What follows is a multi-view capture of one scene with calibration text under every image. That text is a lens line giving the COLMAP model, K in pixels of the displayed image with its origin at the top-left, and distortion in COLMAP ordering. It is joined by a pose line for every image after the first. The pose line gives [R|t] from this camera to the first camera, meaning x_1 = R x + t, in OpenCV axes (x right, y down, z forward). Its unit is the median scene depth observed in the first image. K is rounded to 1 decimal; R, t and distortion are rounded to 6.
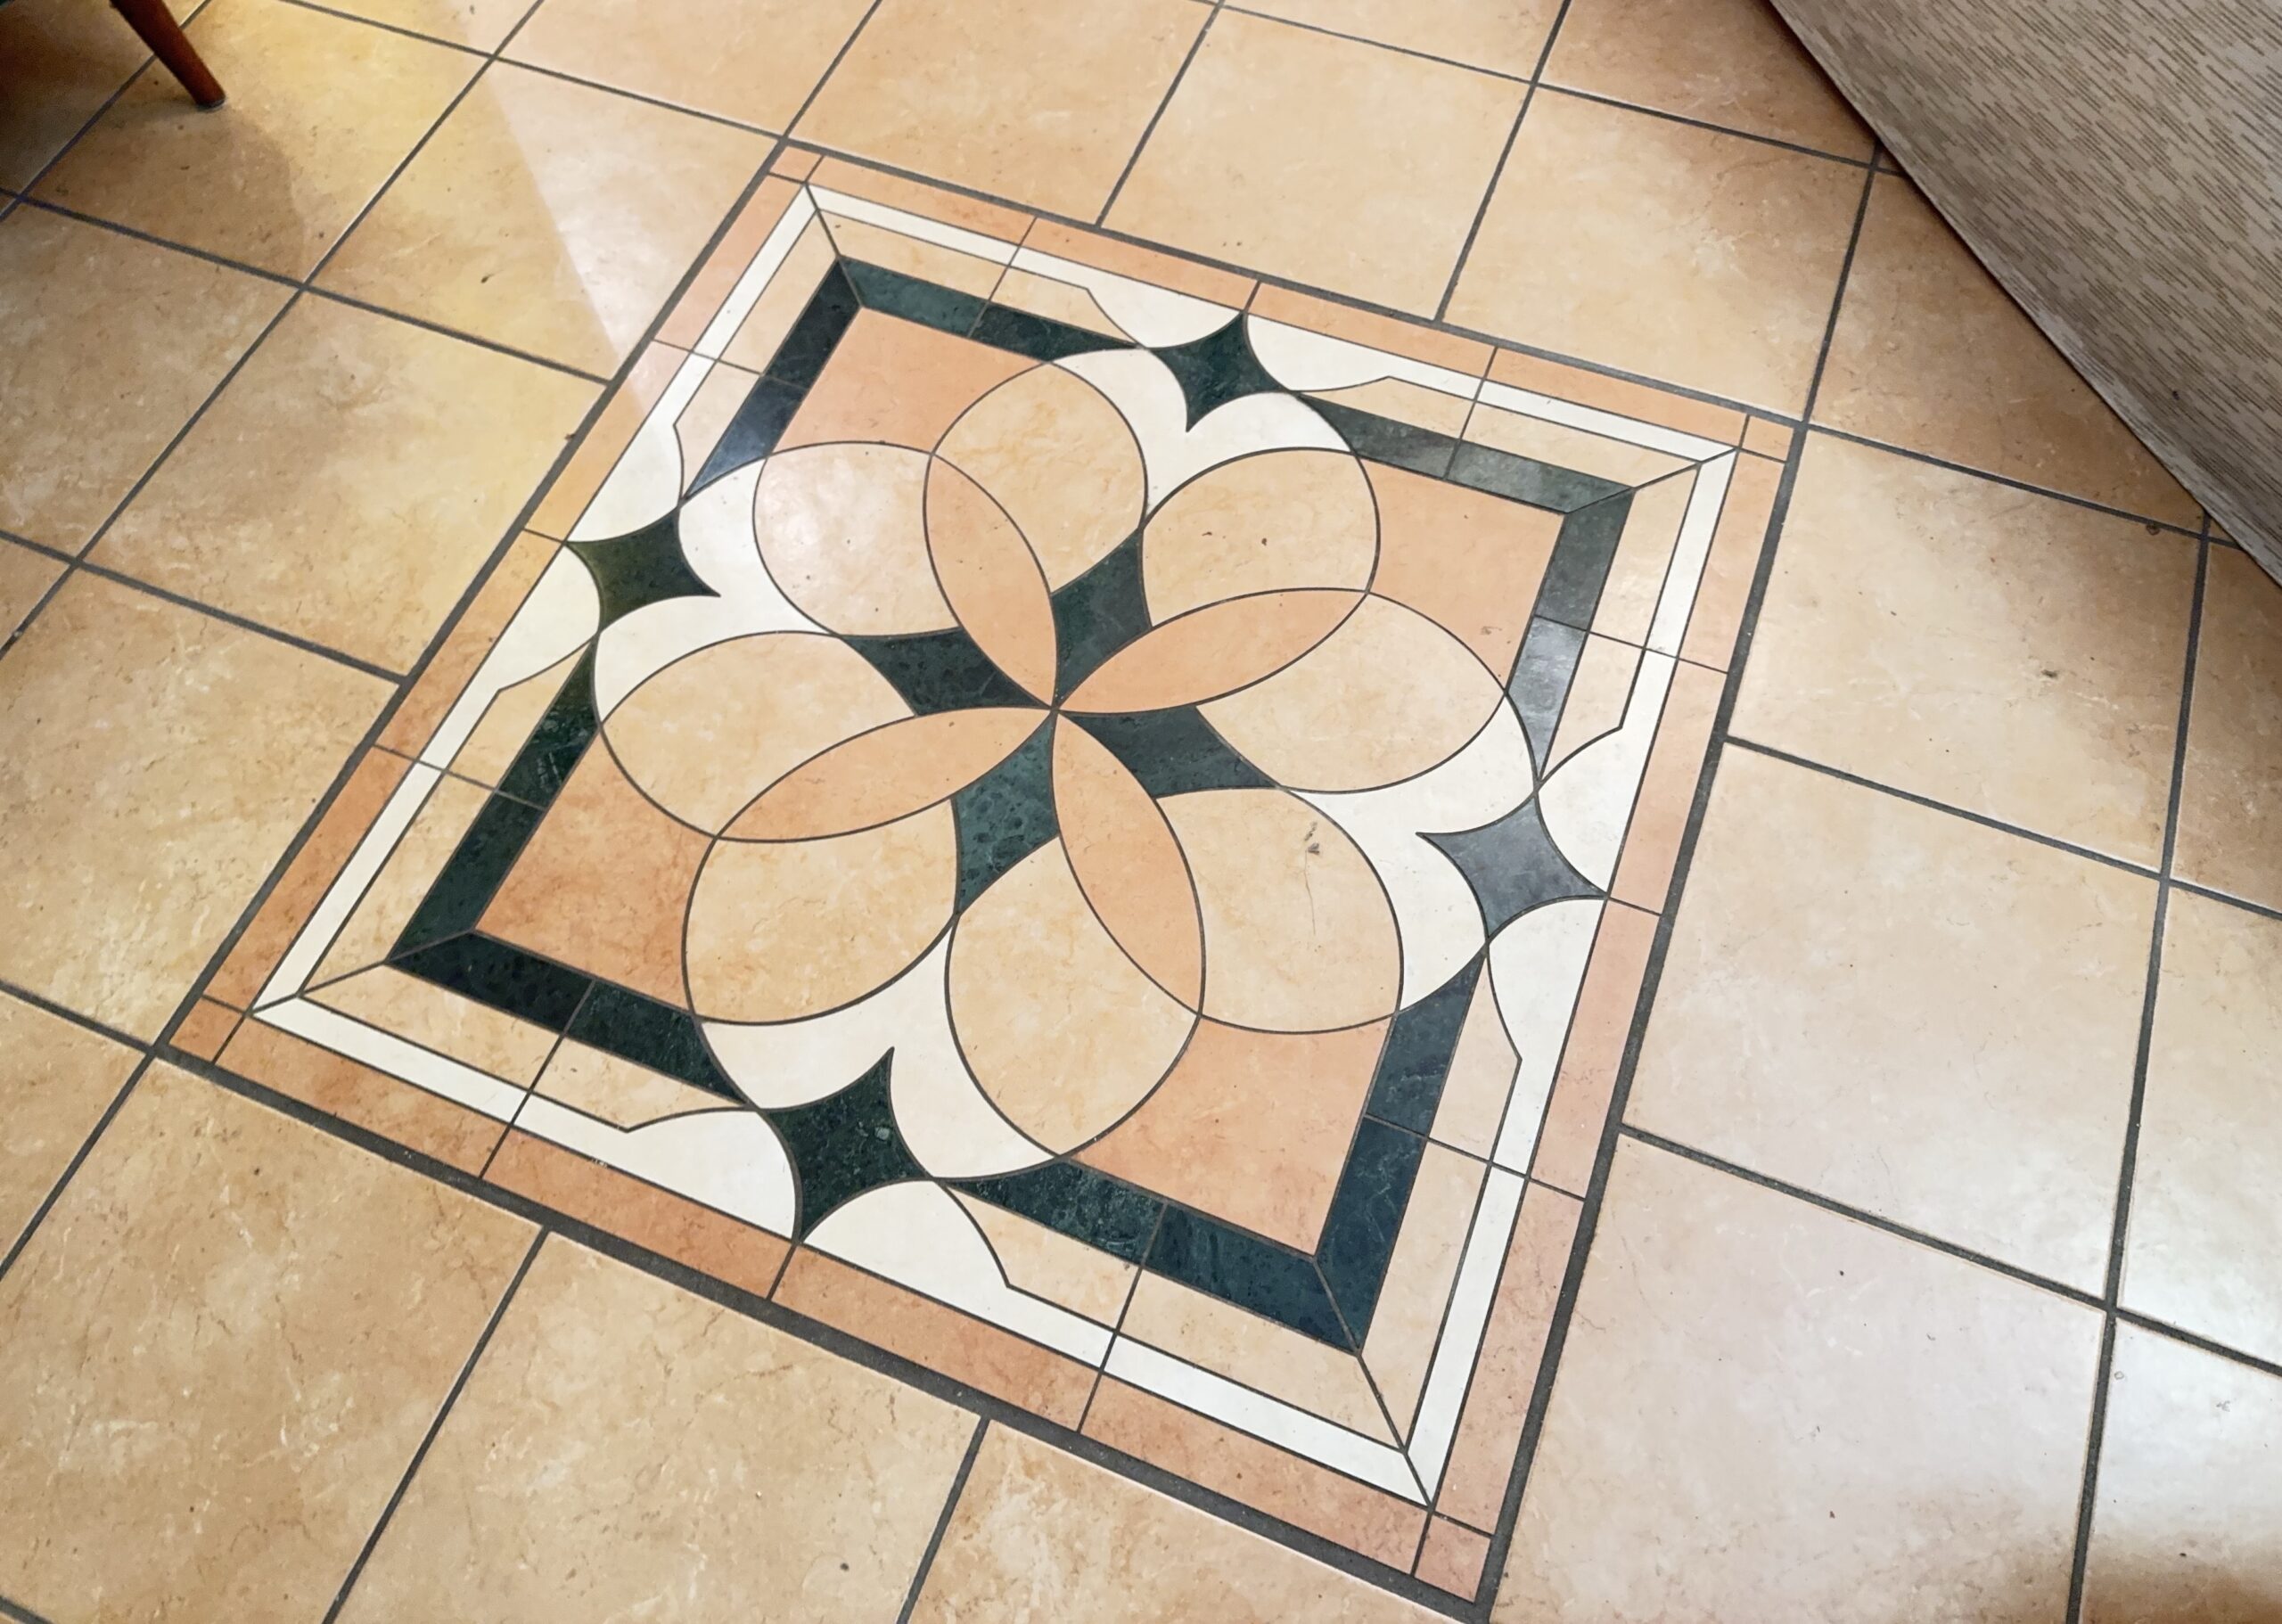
lens RADIAL K [[1600.1, 0, 1141.0], [0, 1600.1, 812.0], [0, 0, 1]] dist [-0.004482, -0.005055]
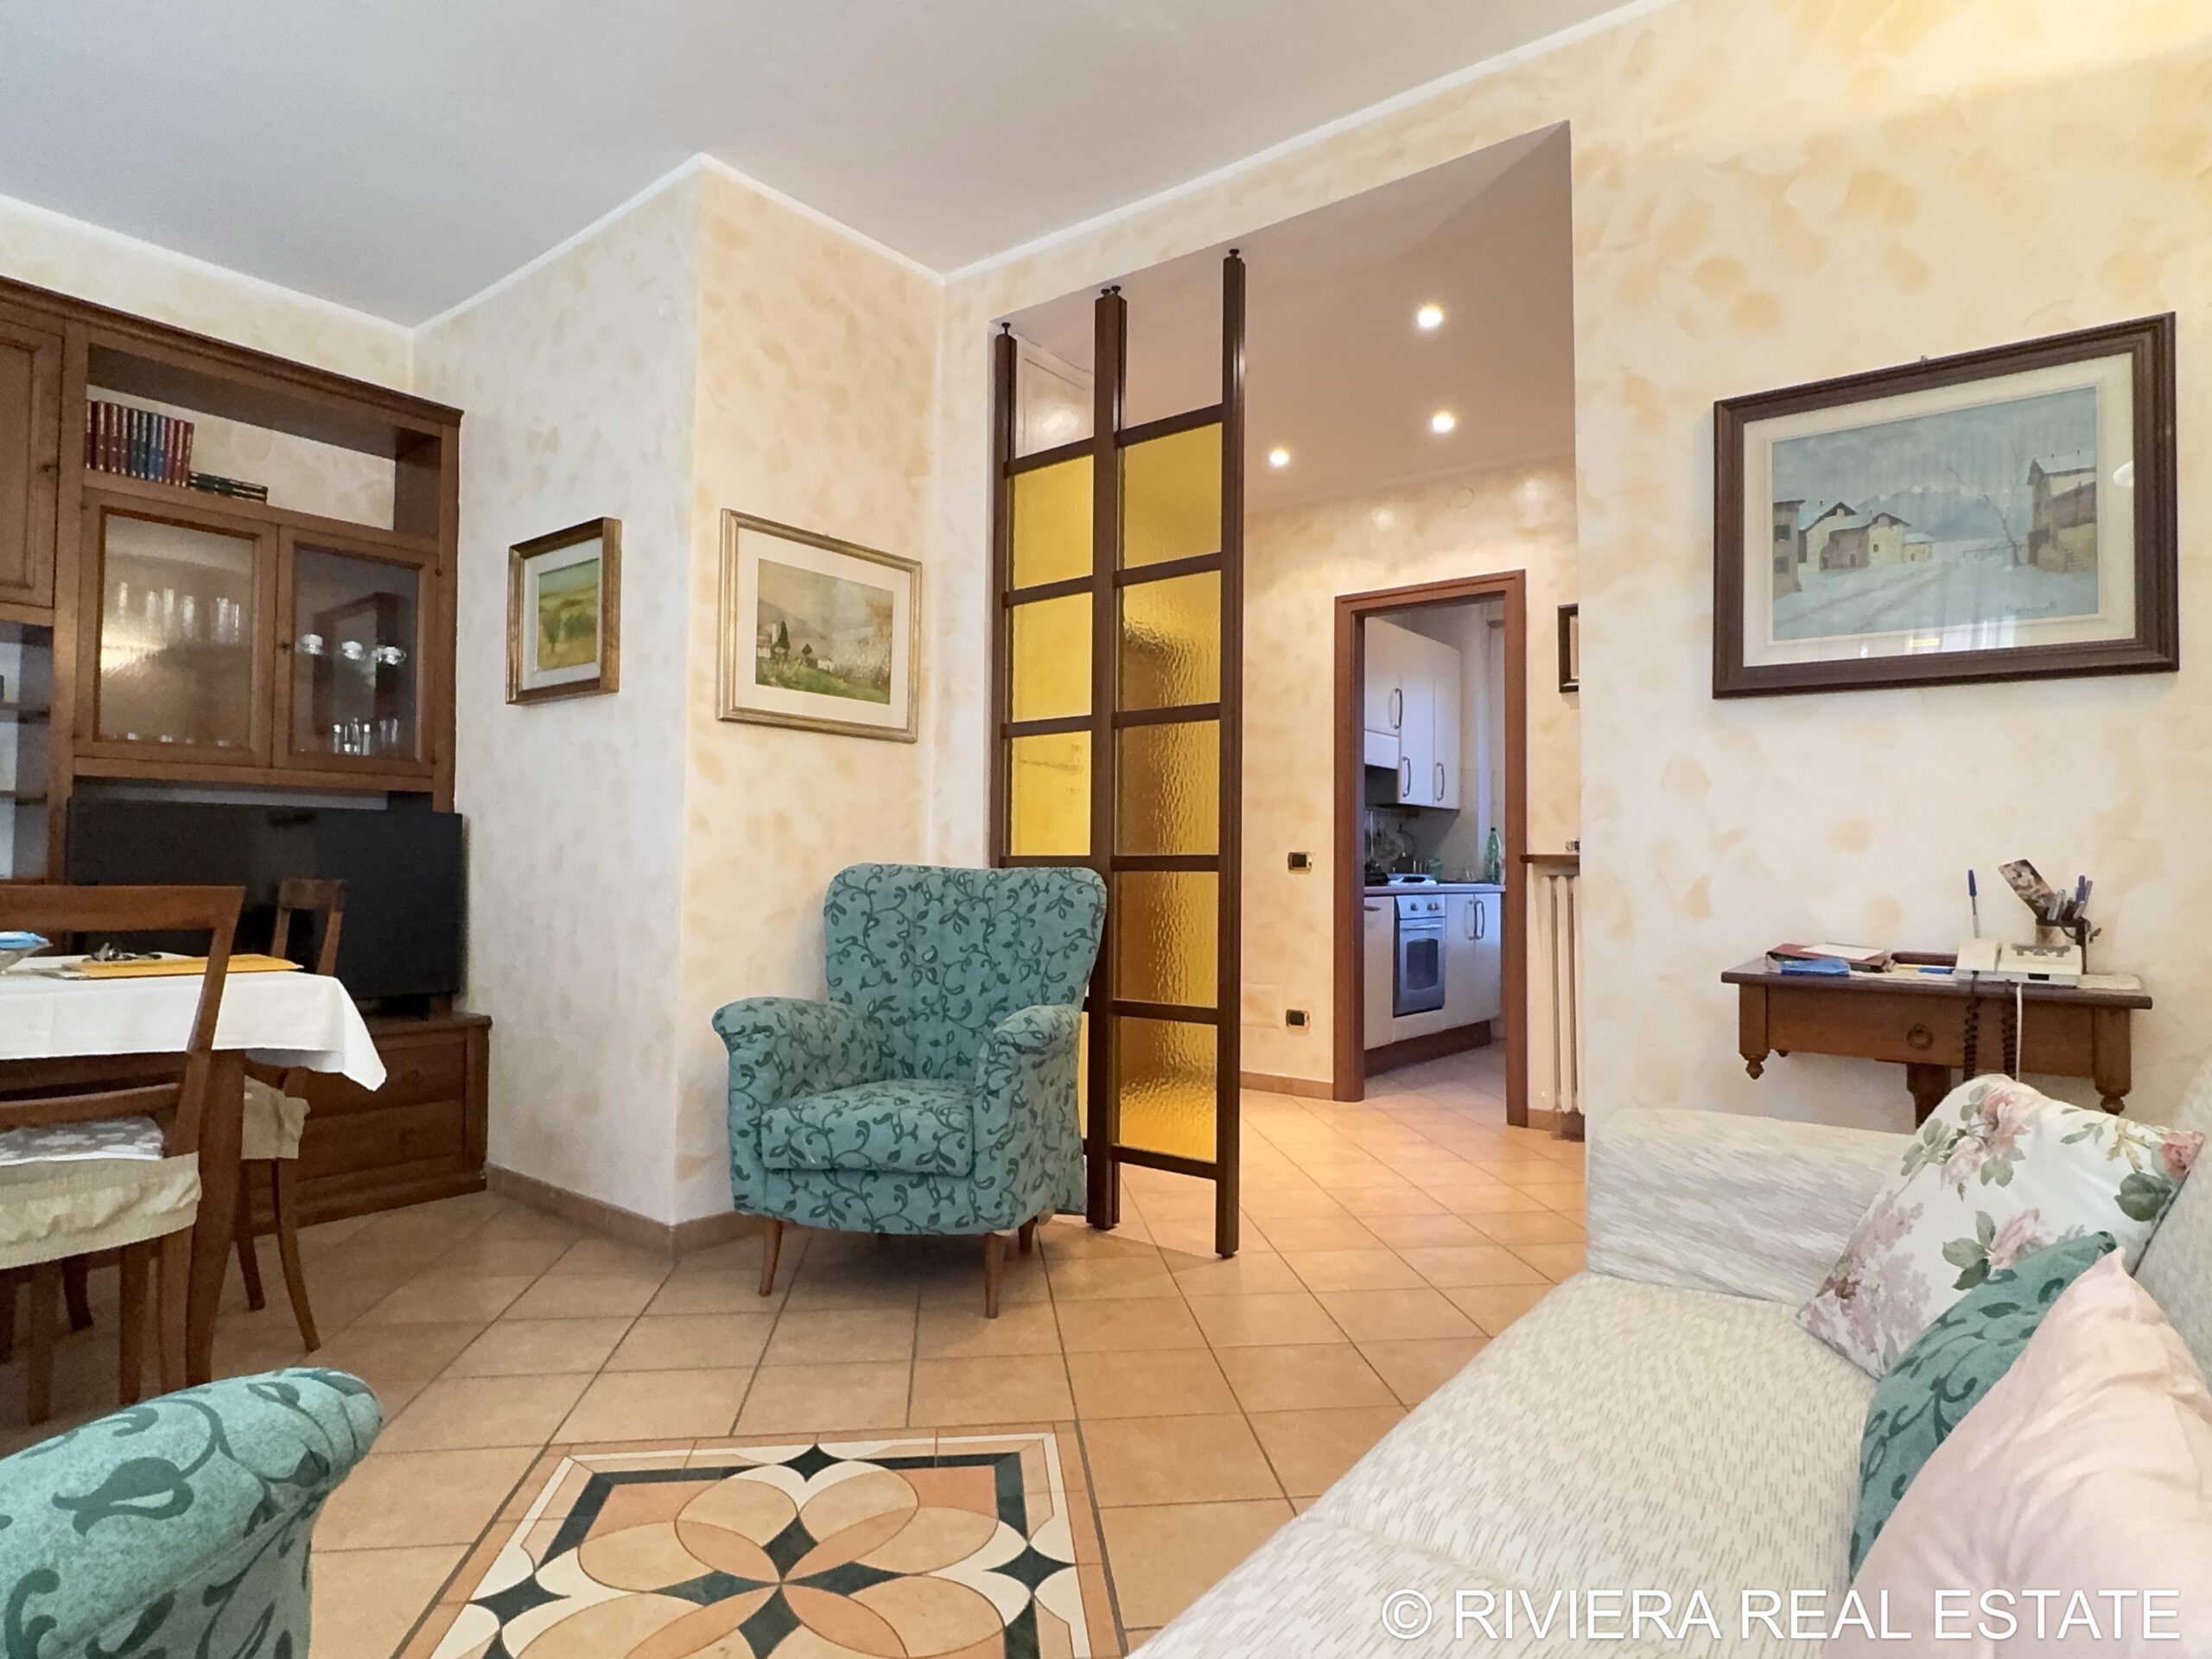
lens RADIAL K [[1217.5, 0, 1106.0], [0, 1217.5, 829.5], [0, 0, 1]] dist [-0.000182, -0.001324]
pose [[0.475984, -0.015514, -0.879317, 1.424480], [-0.792032, 0.427028, -0.436270, -0.122052], [0.382261, 0.904105, 0.190971, 0.063556]]
